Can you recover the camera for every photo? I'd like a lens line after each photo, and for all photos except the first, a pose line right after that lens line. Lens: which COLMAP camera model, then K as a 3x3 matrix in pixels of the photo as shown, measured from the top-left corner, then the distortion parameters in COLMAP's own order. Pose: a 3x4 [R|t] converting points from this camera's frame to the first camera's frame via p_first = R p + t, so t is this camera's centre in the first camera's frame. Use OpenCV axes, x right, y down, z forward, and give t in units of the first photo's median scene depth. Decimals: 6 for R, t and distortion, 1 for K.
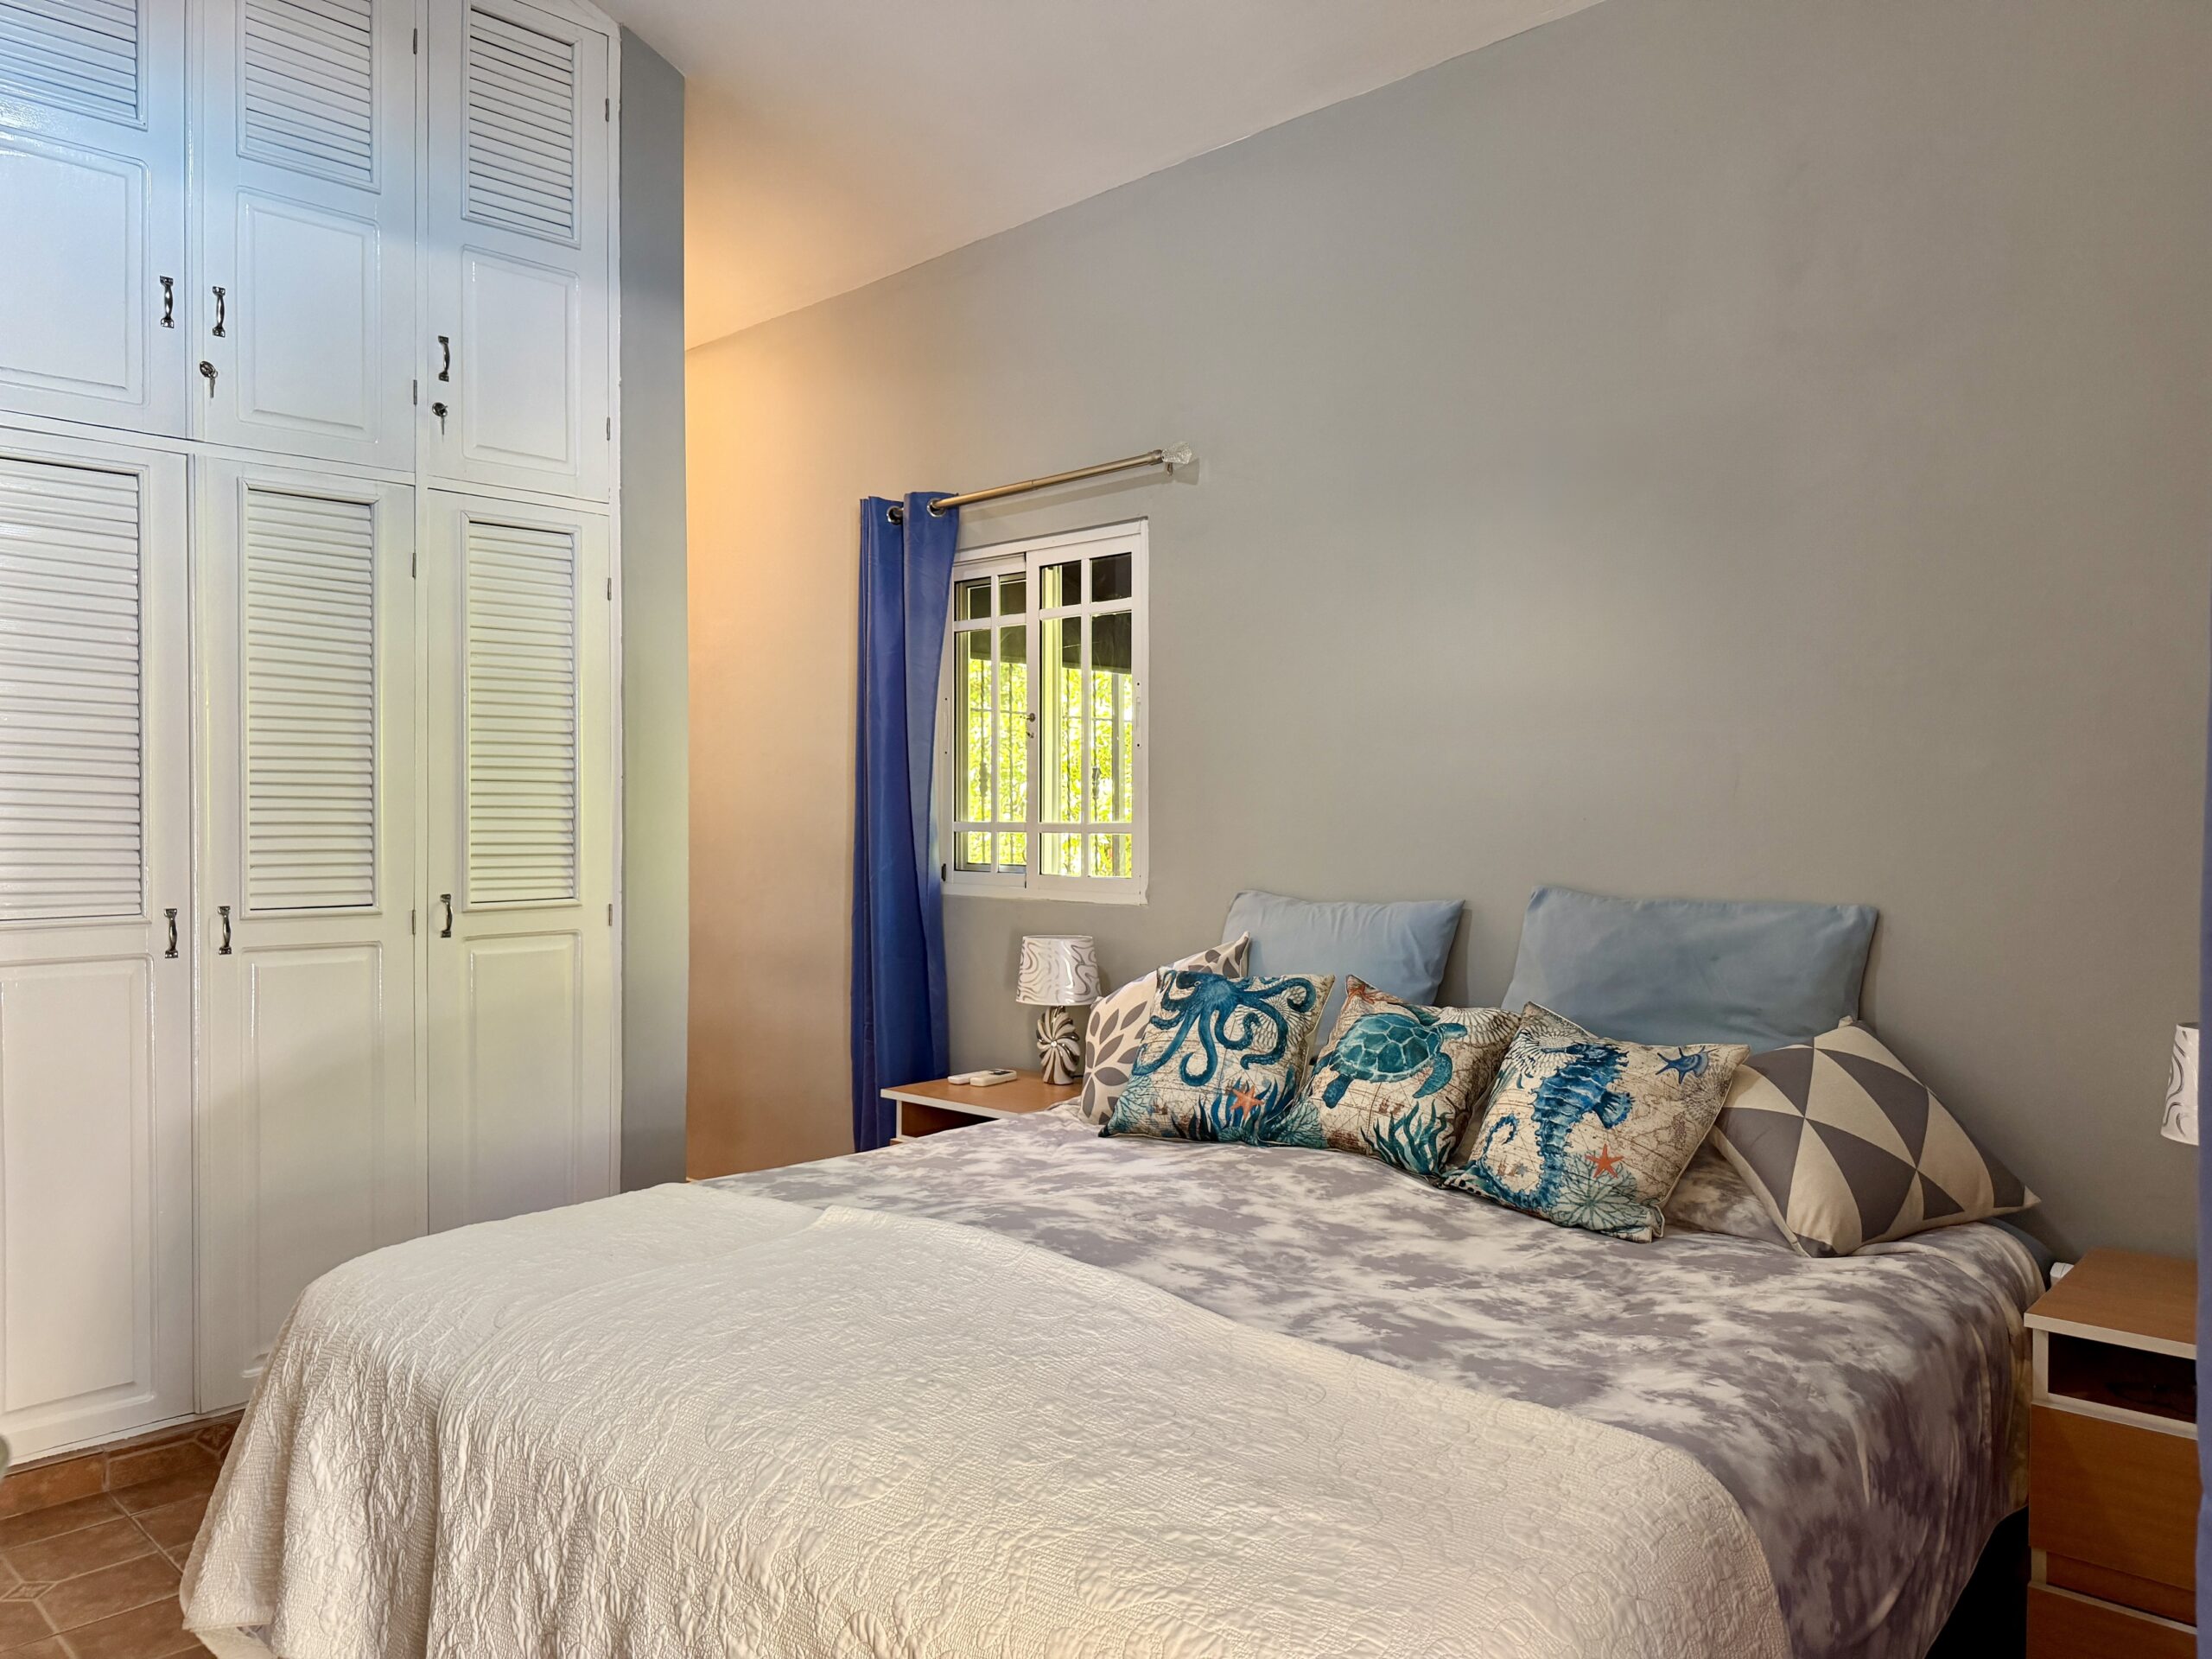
lens RADIAL K [[1554.8, 0, 1100.7], [0, 1554.8, 830.4], [0, 0, 1]] dist [0.043183, -0.020185]
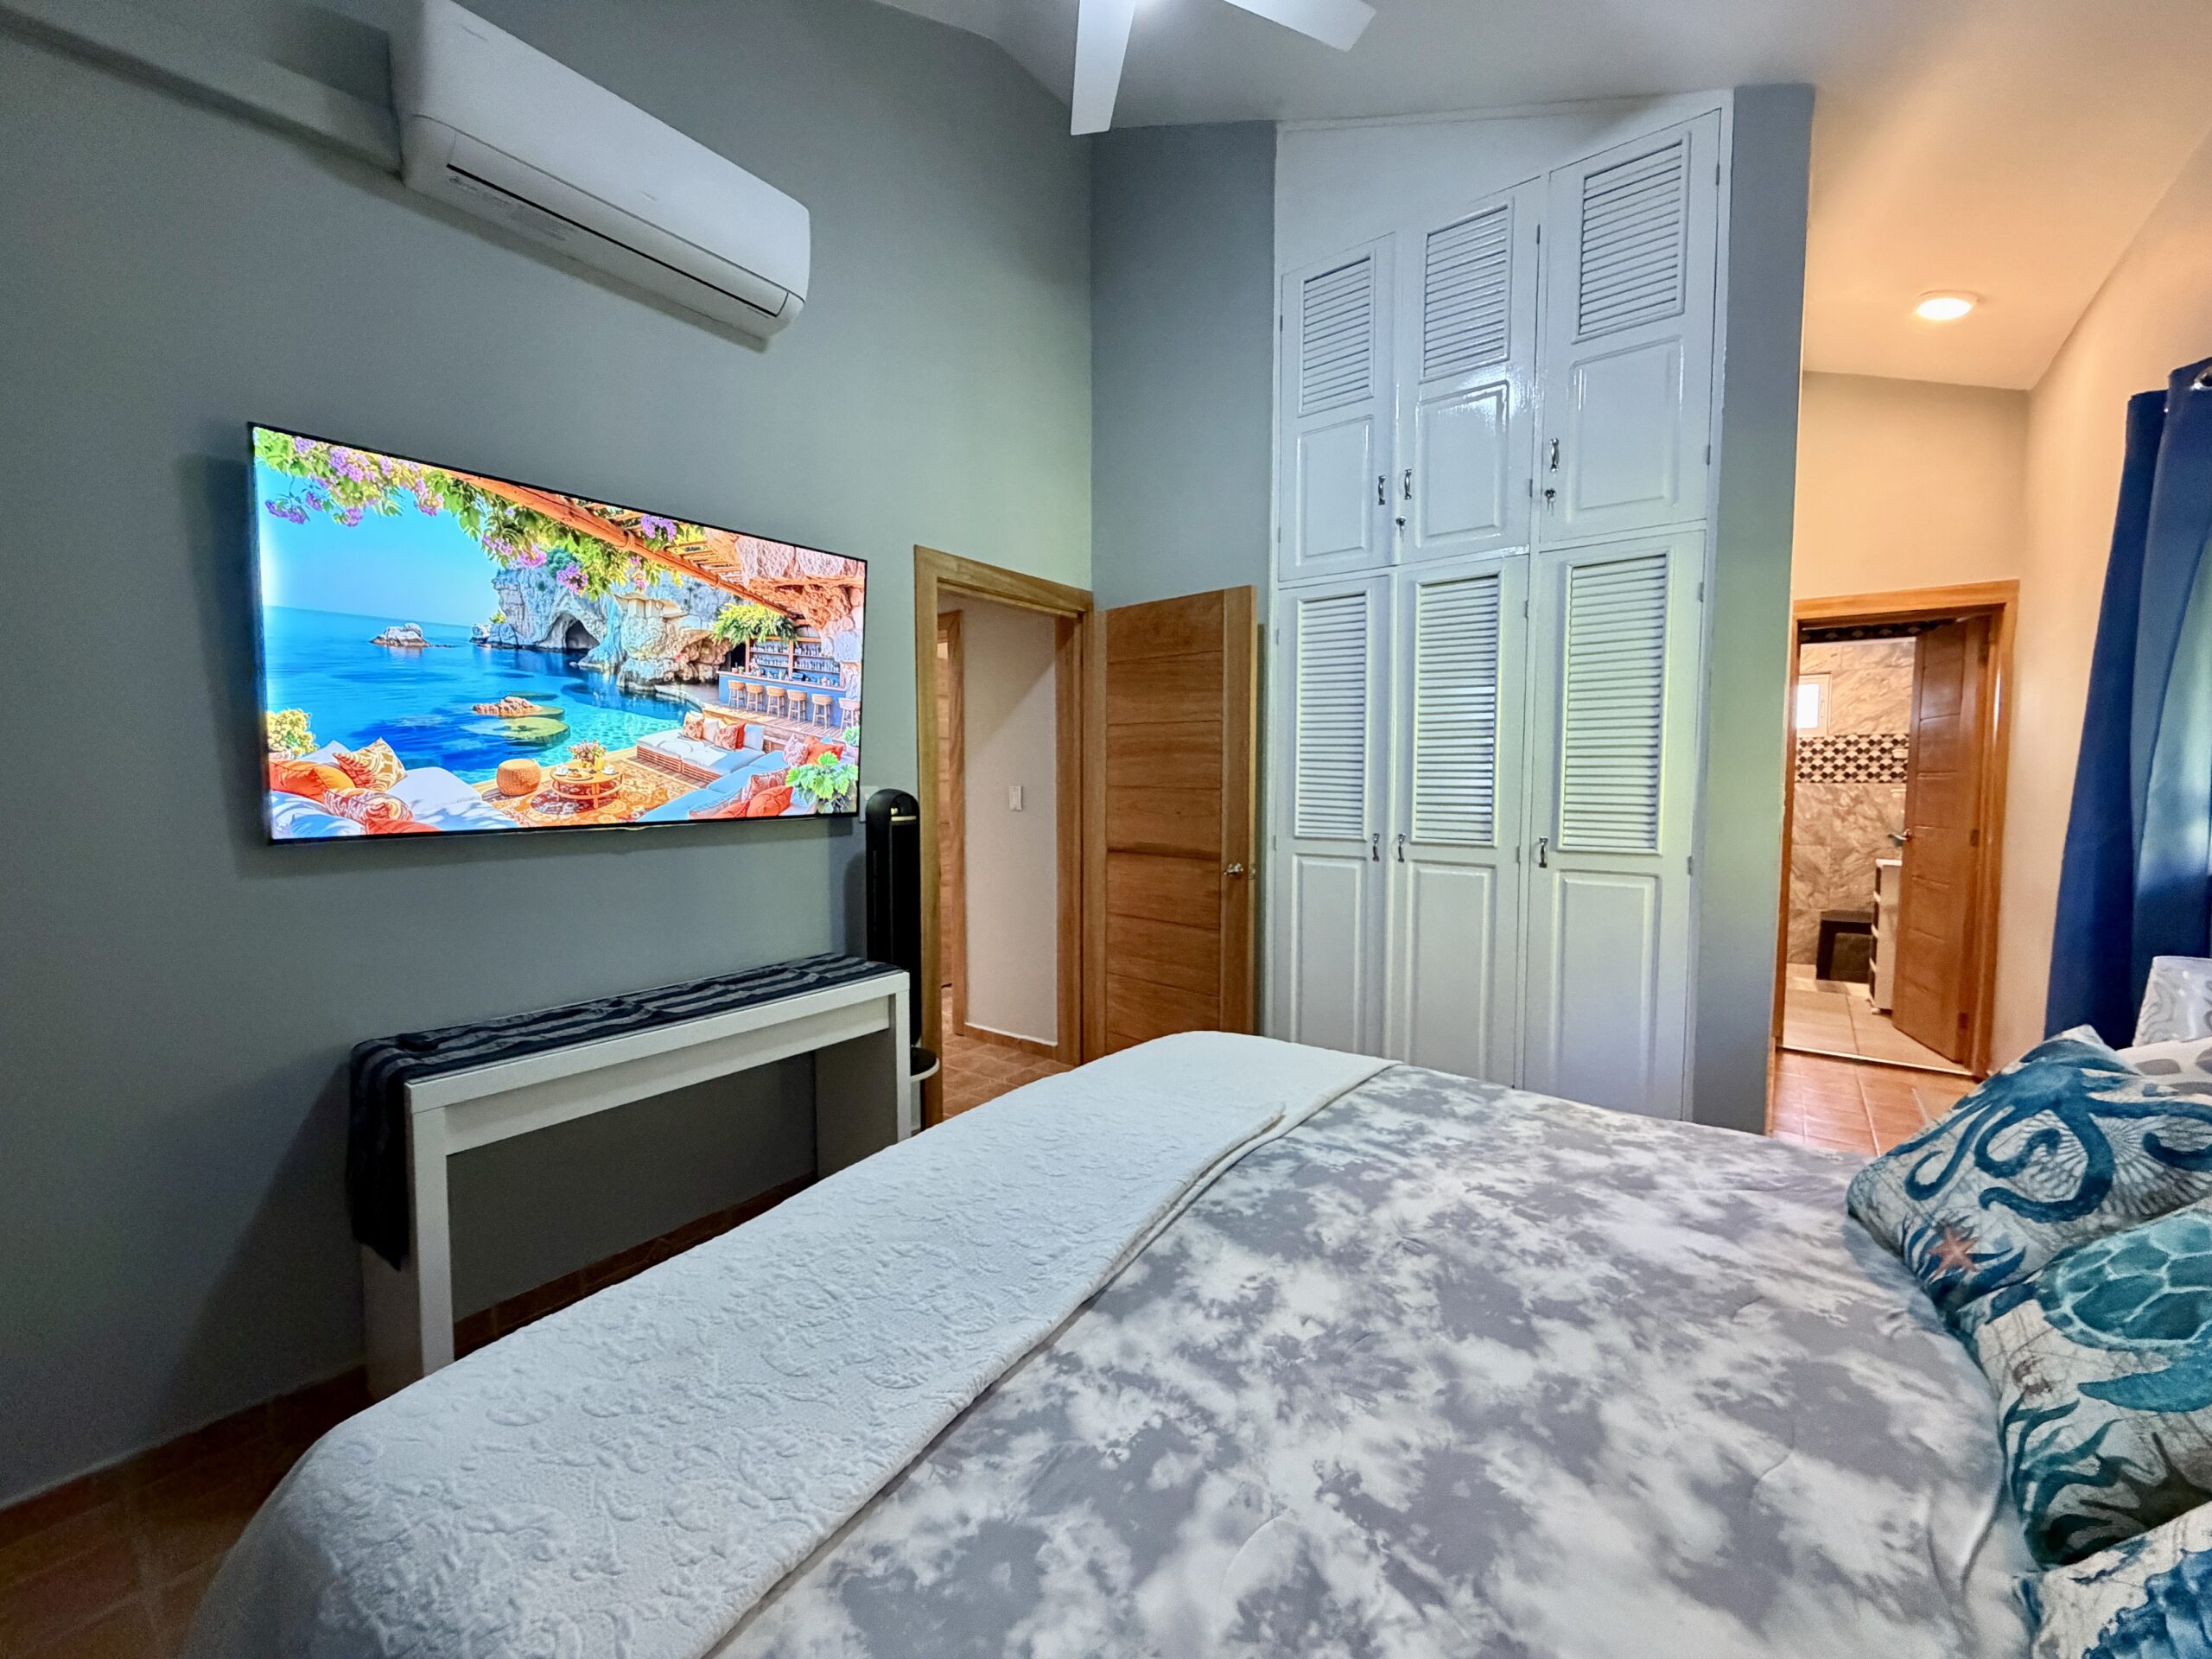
lens RADIAL K [[888.2, 0, 1105.5], [0, 888.2, 819.9], [0, 0, 1]] dist [0.003052, 0.000139]
pose [[0.116550, 0.054506, -0.991688, 0.438701], [-0.009071, 0.998510, 0.053815, -0.019963], [0.993143, 0.002724, 0.116870, 0.668786]]
